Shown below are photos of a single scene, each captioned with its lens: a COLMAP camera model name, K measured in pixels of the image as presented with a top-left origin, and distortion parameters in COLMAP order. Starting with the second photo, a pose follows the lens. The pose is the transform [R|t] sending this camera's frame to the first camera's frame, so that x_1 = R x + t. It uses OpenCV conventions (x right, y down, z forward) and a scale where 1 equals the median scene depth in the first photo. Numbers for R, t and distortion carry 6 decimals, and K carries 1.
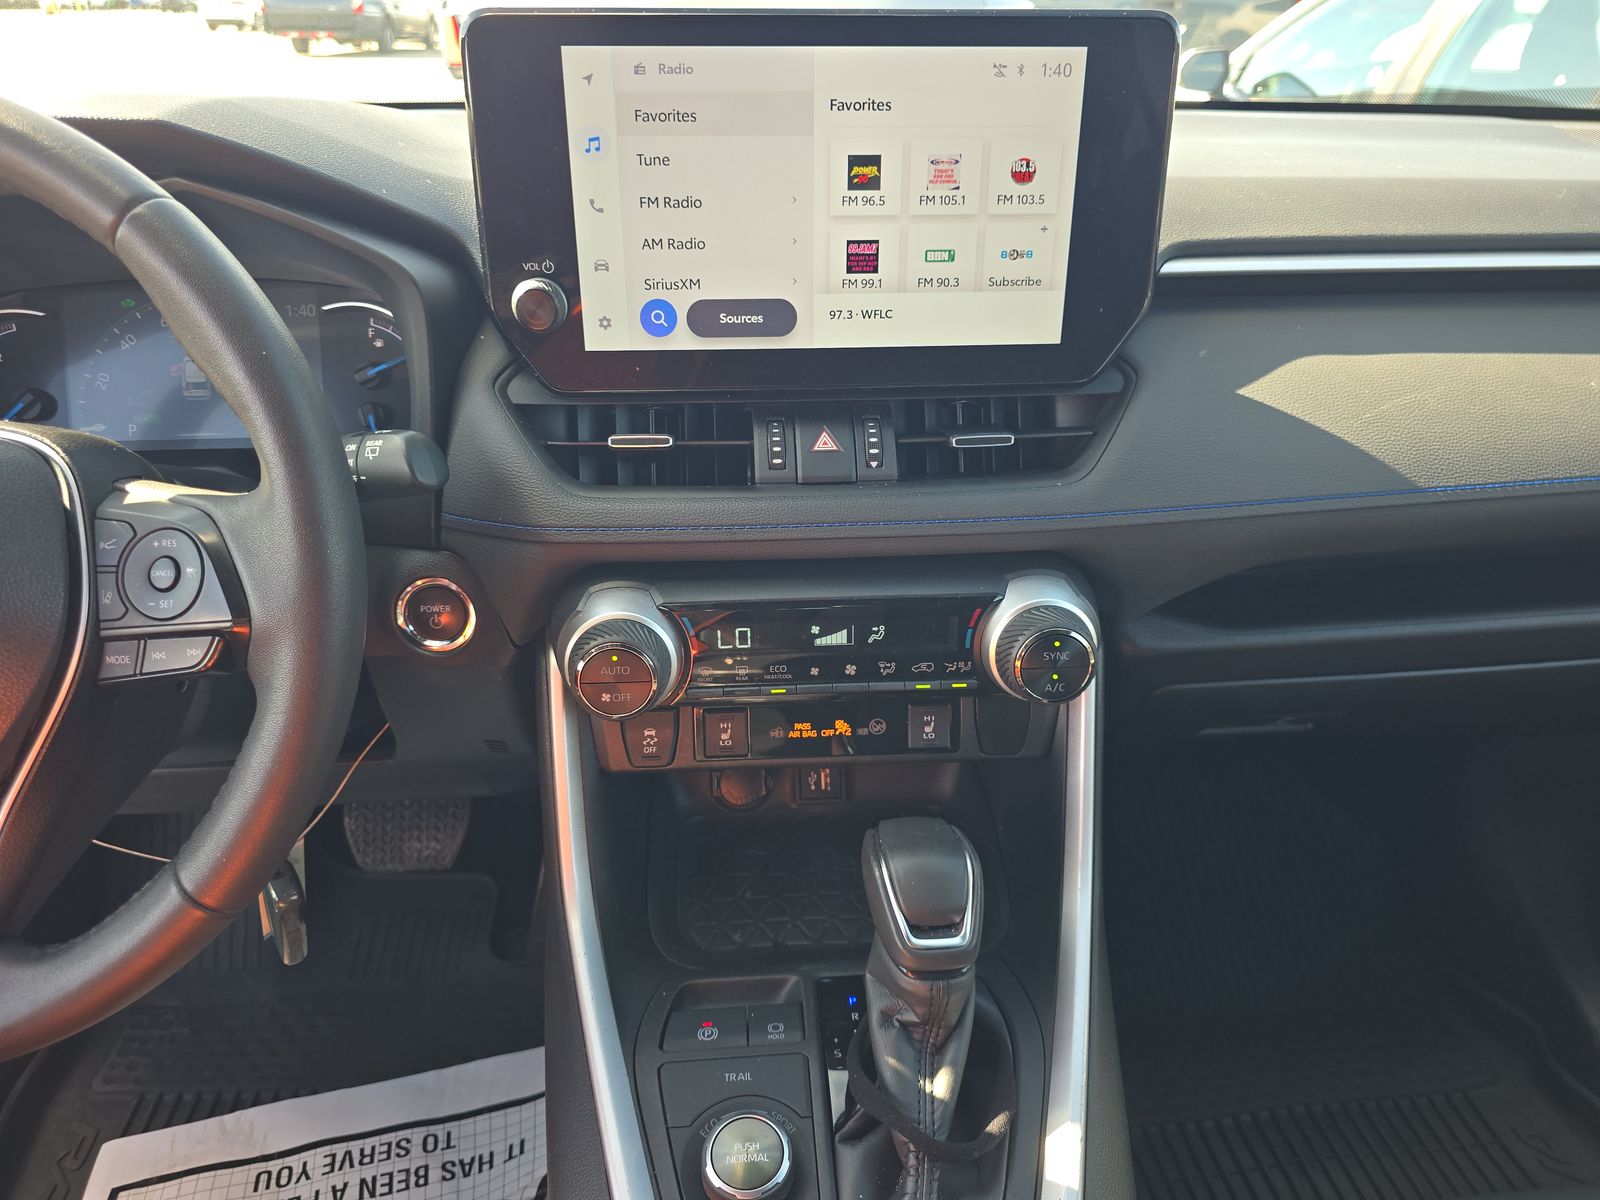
lens RADIAL K [[1065.0, 0, 810.0], [0, 1065.0, 600.7], [0, 0, 1]] dist [0.003234, -0.007164]
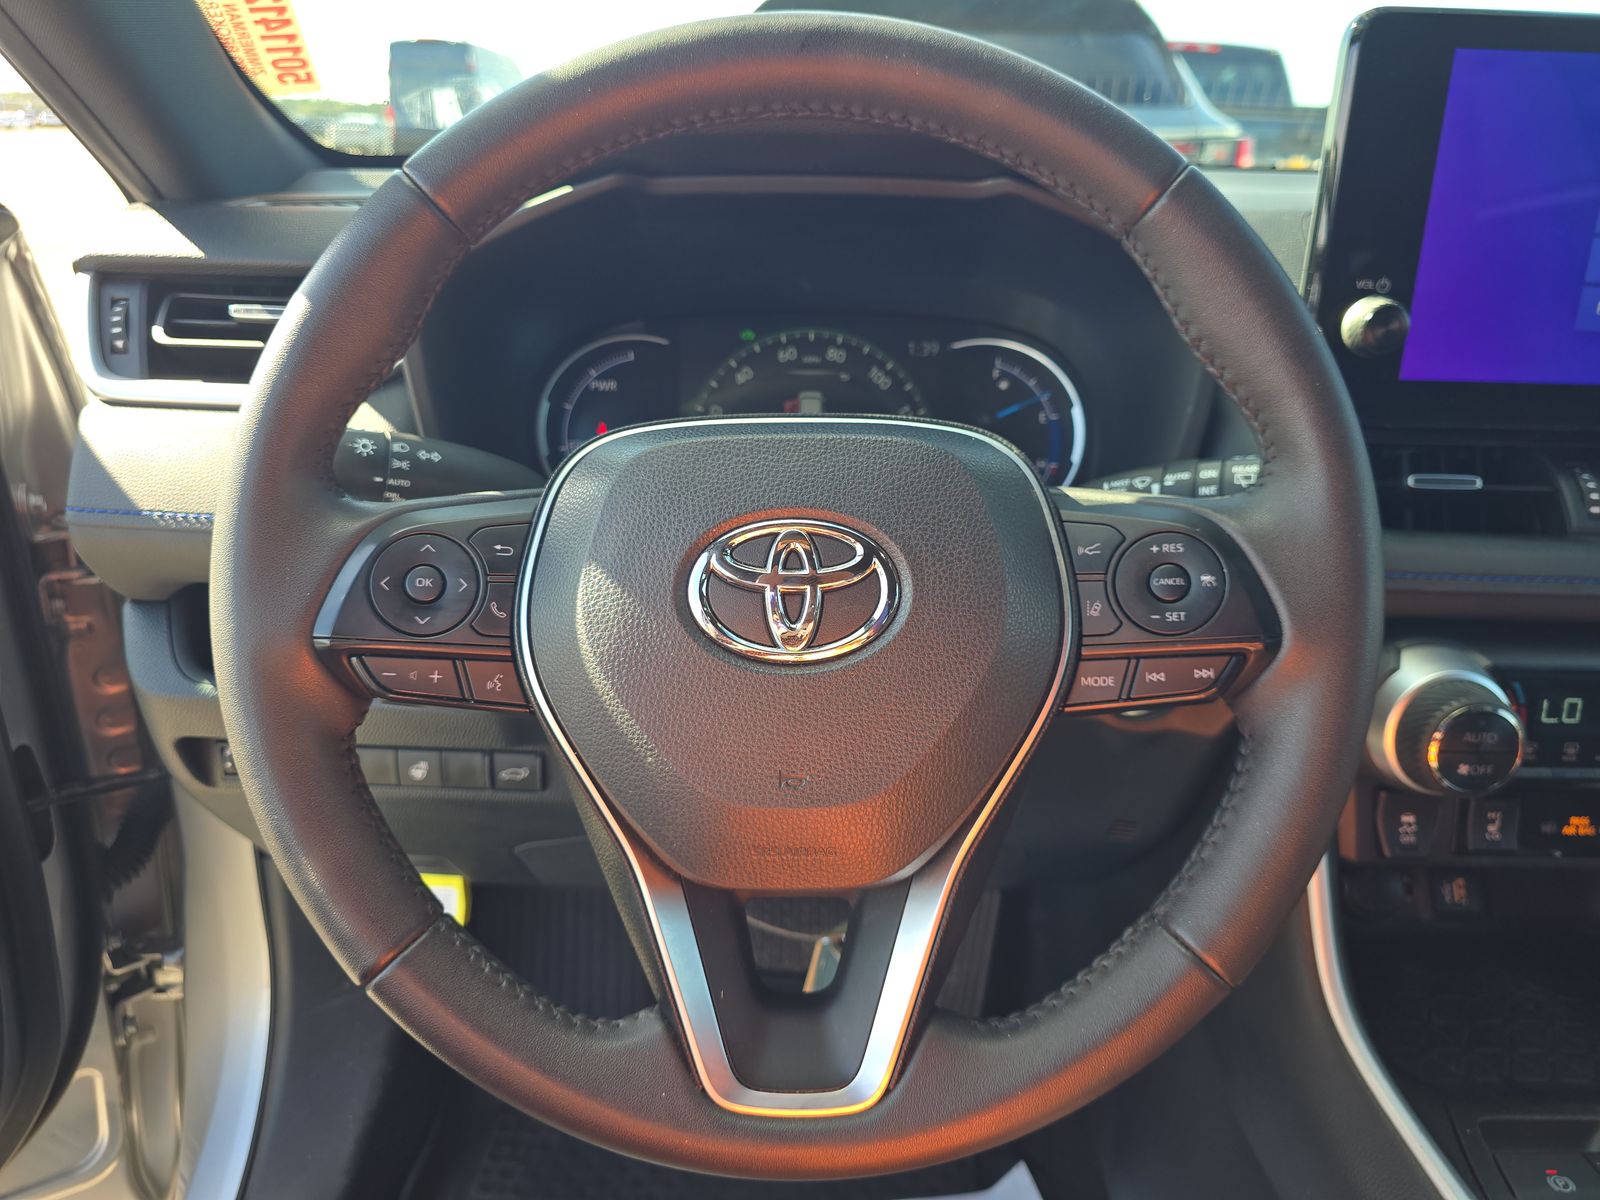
lens RADIAL K [[1065.0, 0, 792.6], [0, 1065.0, 595.4], [0, 0, 1]] dist [0.003234, -0.007164]
pose [[0.996933, 0.043370, -0.065146, -0.639771], [-0.050741, 0.991937, -0.116134, 0.074723], [0.059584, 0.119084, 0.991095, 0.098177]]
